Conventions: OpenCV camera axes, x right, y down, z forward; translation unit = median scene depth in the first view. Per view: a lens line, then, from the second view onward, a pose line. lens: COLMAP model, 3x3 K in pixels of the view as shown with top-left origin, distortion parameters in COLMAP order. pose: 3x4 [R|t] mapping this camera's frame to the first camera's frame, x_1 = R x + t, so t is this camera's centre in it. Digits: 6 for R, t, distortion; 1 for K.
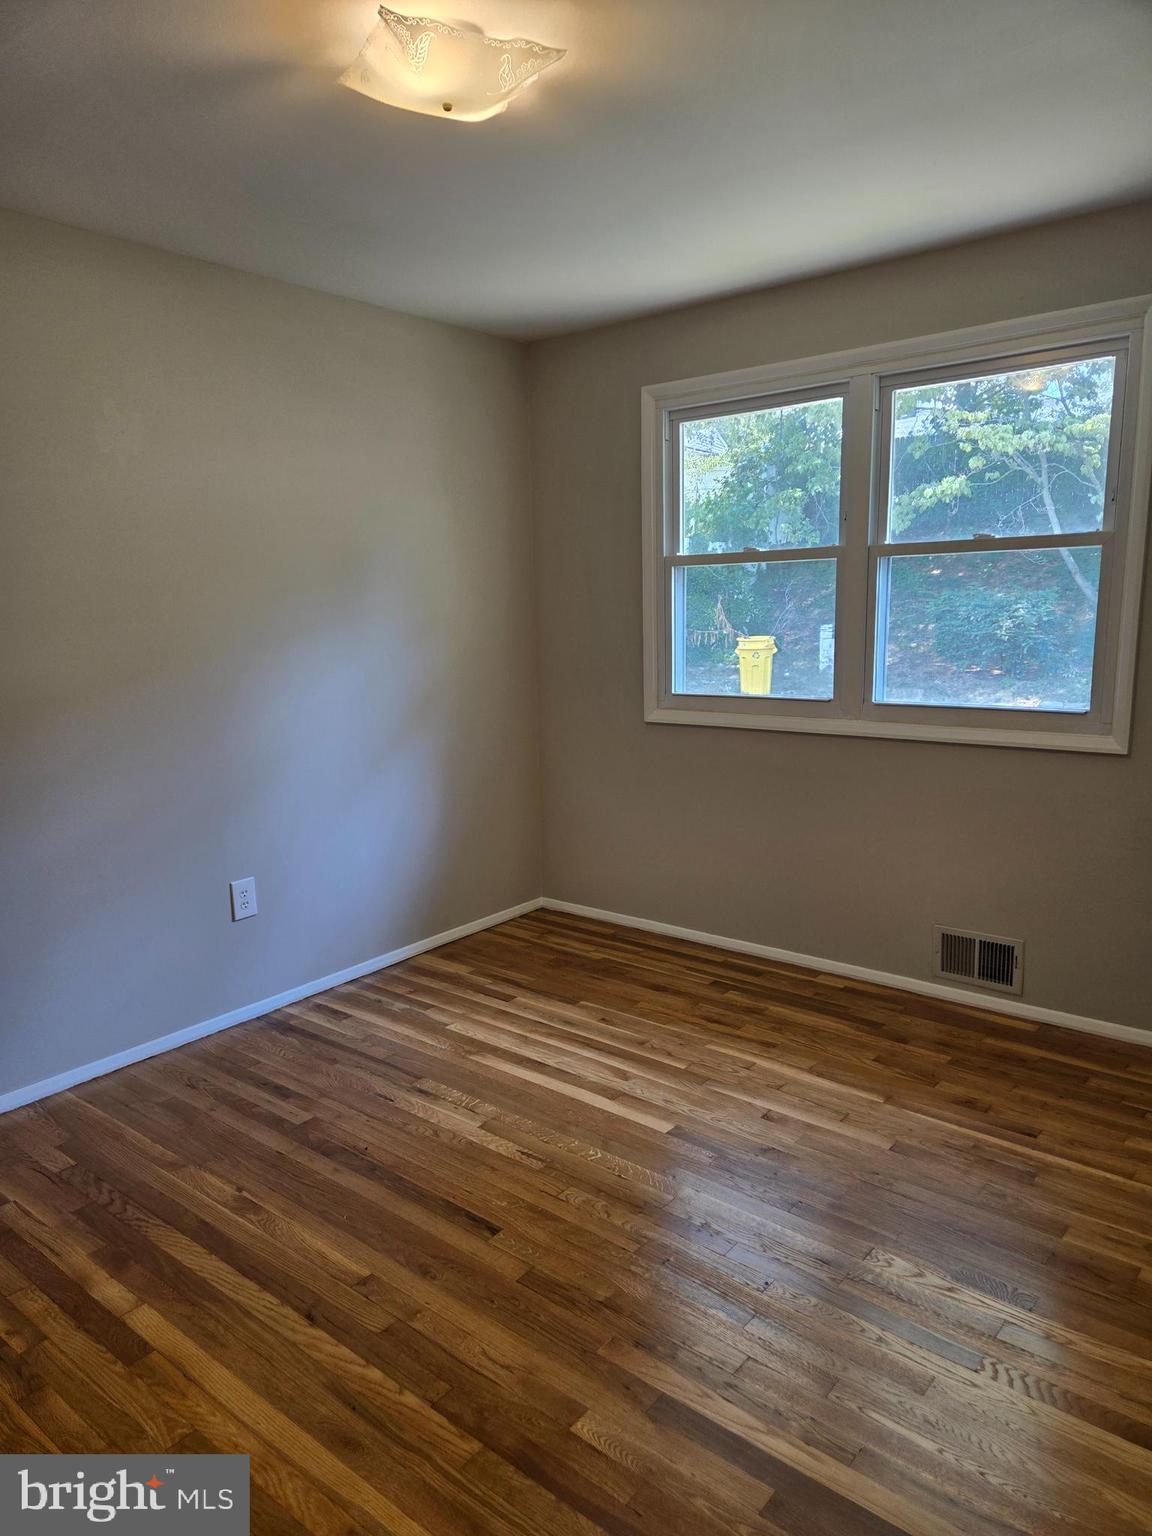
lens RADIAL K [[1028.7, 0, 565.2], [0, 1028.7, 761.2], [0, 0, 1]] dist [0.079424, -0.063800]
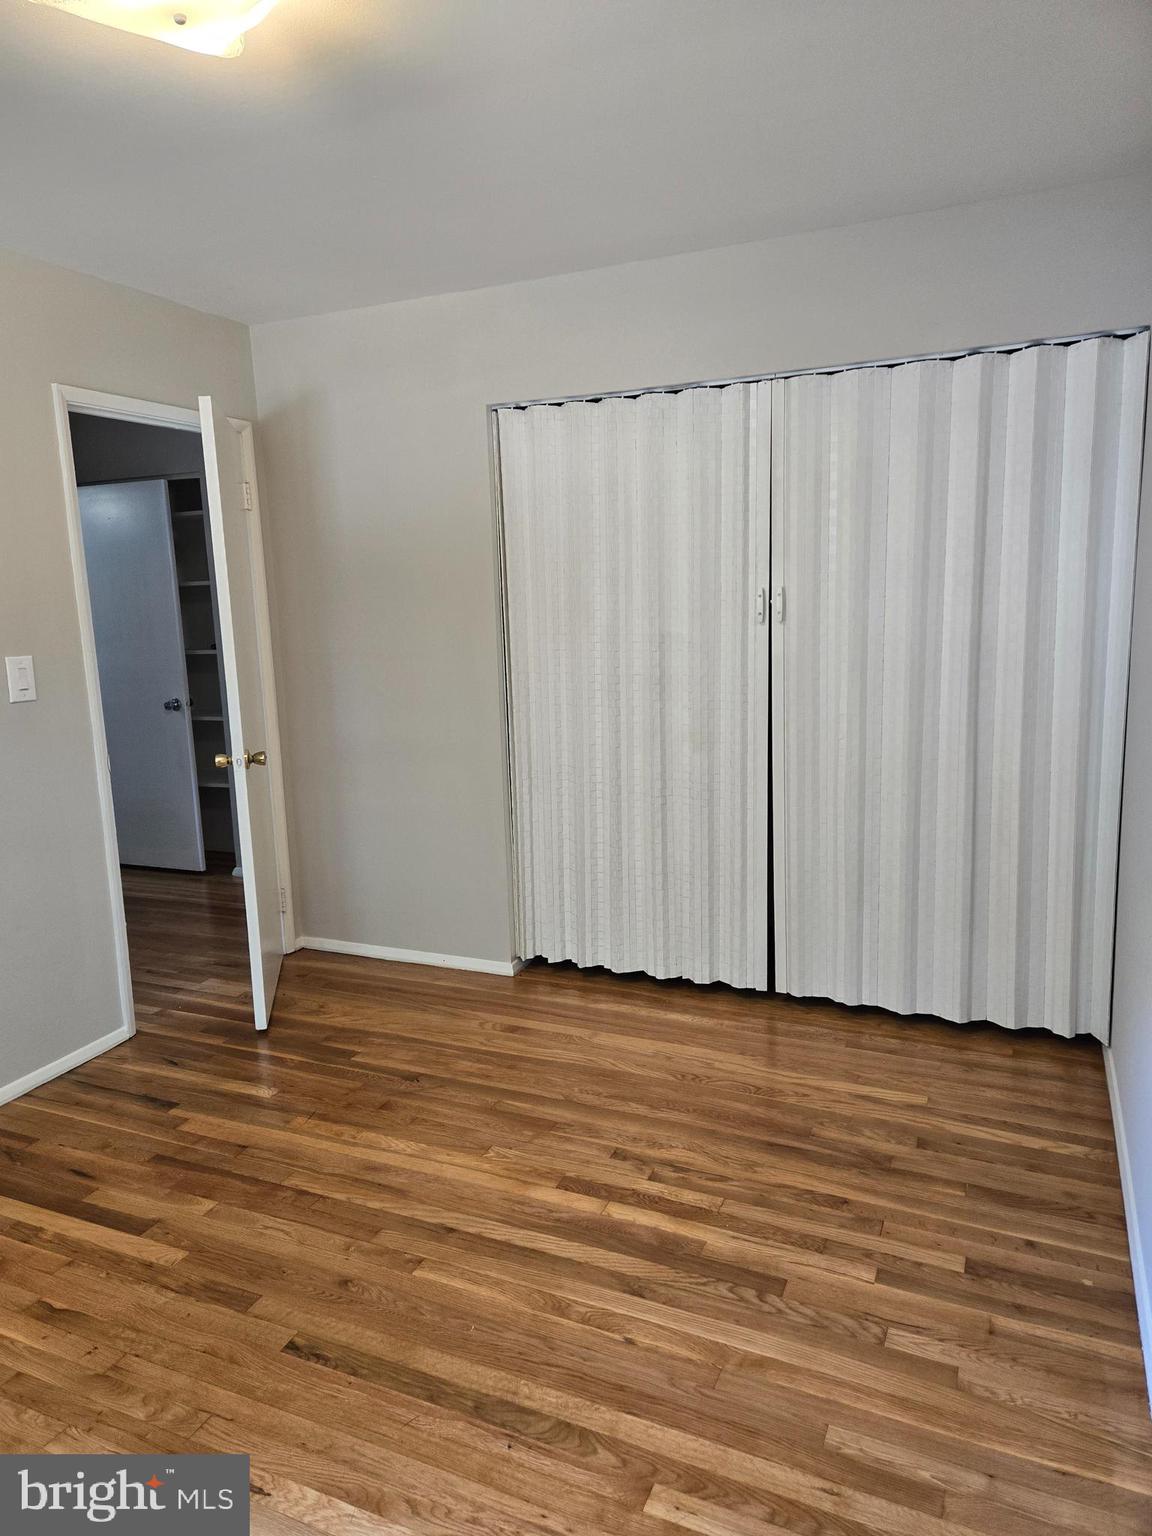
lens RADIAL K [[1028.7, 0, 565.2], [0, 1028.7, 761.2], [0, 0, 1]] dist [0.079424, -0.063800]
pose [[-0.964187, 0.098381, -0.246304, -0.131602], [0.015266, 0.947706, 0.318781, -0.310980], [0.264785, 0.303604, -0.915267, 1.870923]]
